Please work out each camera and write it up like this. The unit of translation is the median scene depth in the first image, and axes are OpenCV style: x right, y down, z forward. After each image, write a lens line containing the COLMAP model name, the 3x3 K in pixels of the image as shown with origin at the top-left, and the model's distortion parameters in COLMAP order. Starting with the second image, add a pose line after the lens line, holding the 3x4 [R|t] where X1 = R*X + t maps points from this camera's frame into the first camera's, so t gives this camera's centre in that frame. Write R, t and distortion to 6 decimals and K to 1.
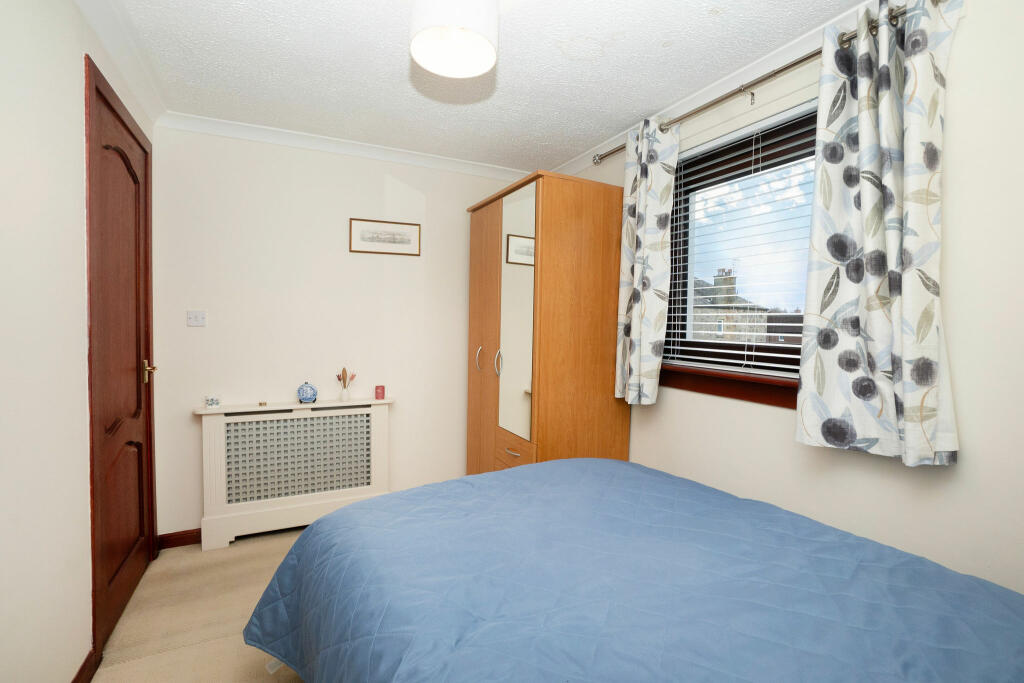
lens RADIAL K [[465.9, 0, 512.6], [0, 465.9, 330.9], [0, 0, 1]] dist [-0.031016, 0.000593]
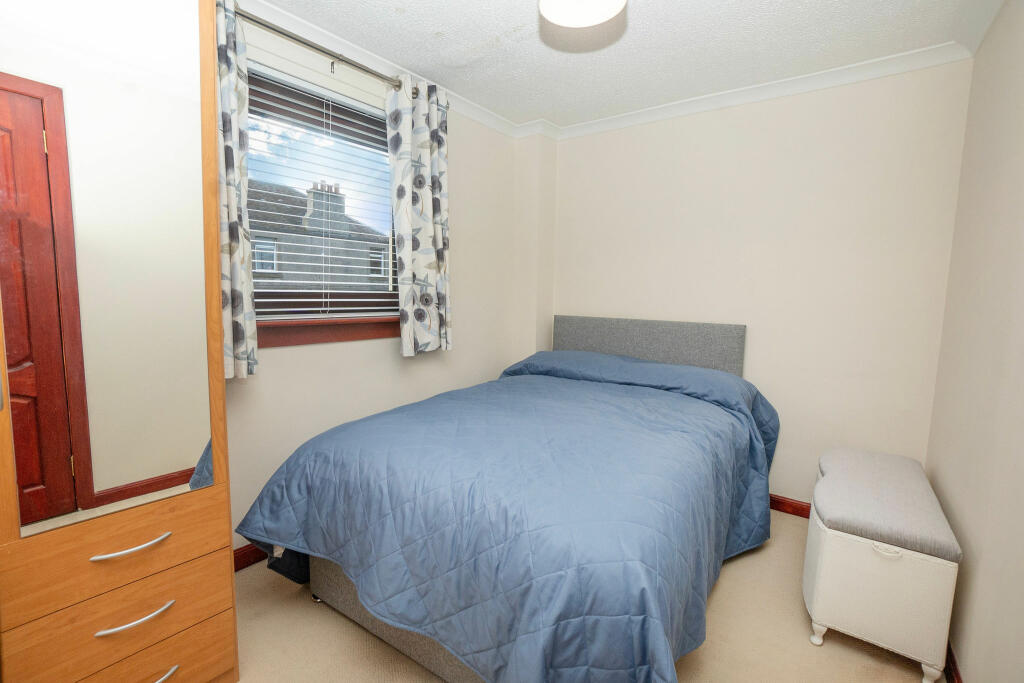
lens RADIAL K [[465.9, 0, 512.6], [0, 465.9, 330.9], [0, 0, 1]] dist [-0.031016, 0.000593]
pose [[-0.434421, -0.096712, 0.895503, -0.696540], [-0.005054, 0.994465, 0.104948, 0.002483], [-0.900696, 0.041066, -0.432506, 1.097523]]
